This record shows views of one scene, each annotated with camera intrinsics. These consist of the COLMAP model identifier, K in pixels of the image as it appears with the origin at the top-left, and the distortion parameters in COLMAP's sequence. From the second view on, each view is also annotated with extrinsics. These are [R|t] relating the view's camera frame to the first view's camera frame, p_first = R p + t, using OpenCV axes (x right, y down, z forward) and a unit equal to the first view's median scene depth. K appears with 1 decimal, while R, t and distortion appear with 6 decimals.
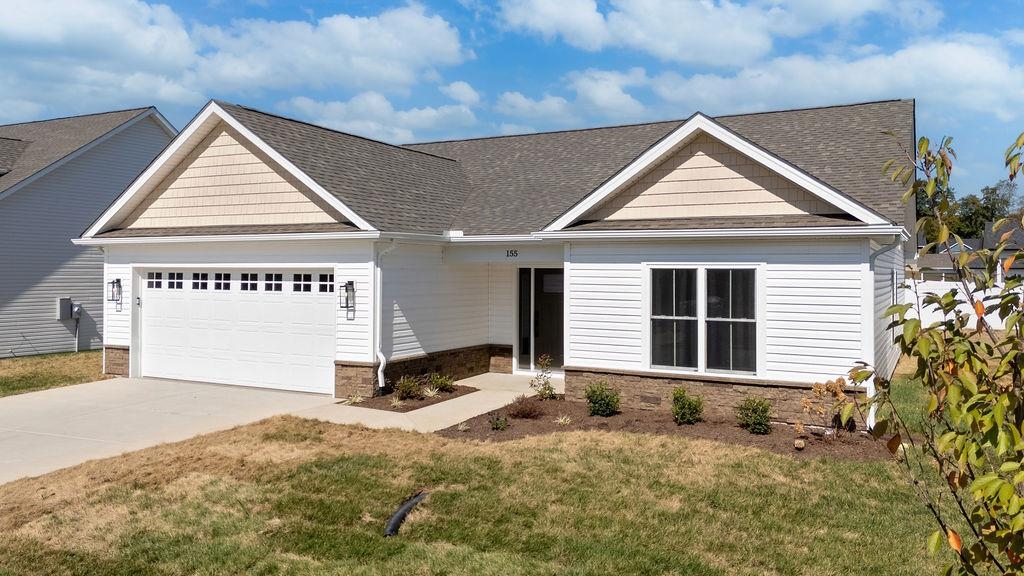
lens RADIAL K [[768.5, 0, 513.1], [0, 768.5, 257.3], [0, 0, 1]] dist [0.036365, -0.001299]
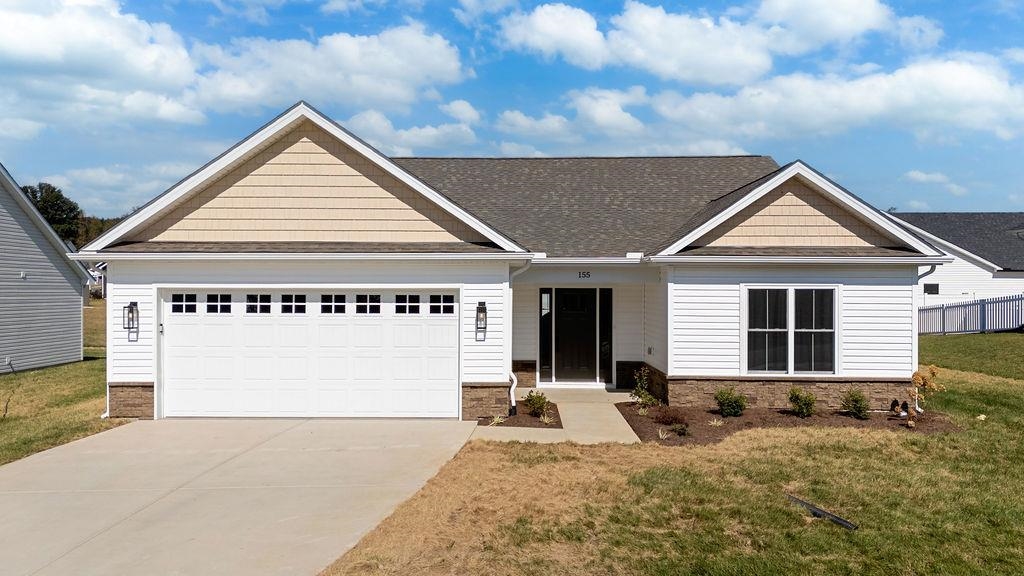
lens RADIAL K [[723.1, 0, 512.0], [0, 723.1, 288.0], [0, 0, 1]] dist [0.052430, -0.000307]
pose [[0.898365, -0.002110, 0.439245, -0.592107], [-0.005899, 0.999840, 0.016869, -0.003291], [-0.439210, -0.017746, 0.898209, 0.145397]]
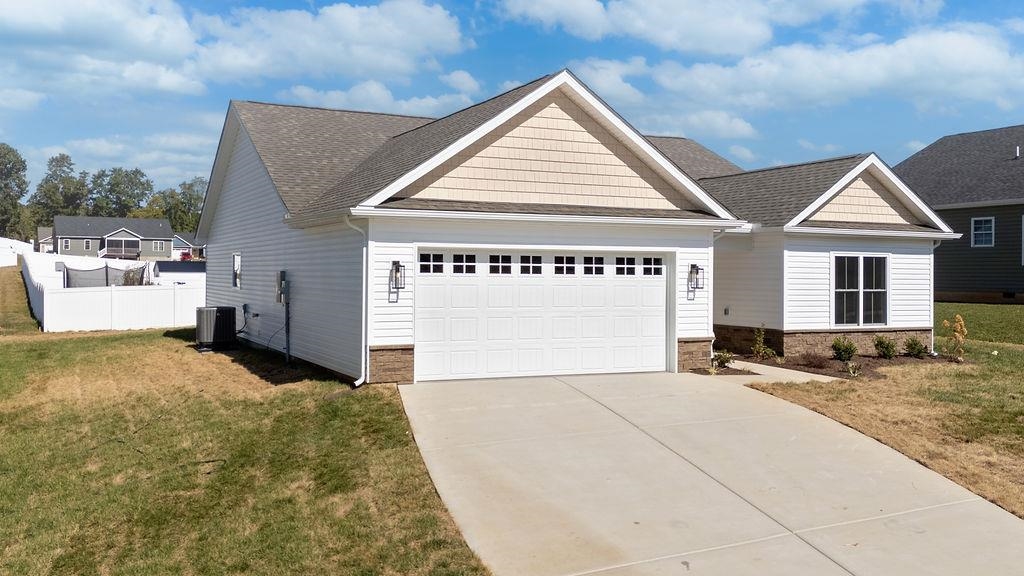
lens RADIAL K [[796.5, 0, 425.5], [0, 796.5, 221.3], [0, 0, 1]] dist [0.004813, -0.002188]
pose [[0.679900, 0.034578, 0.732489, -1.312338], [-0.031955, 0.999336, -0.017514, 0.000676], [-0.732608, -0.011499, 0.680553, 0.515340]]
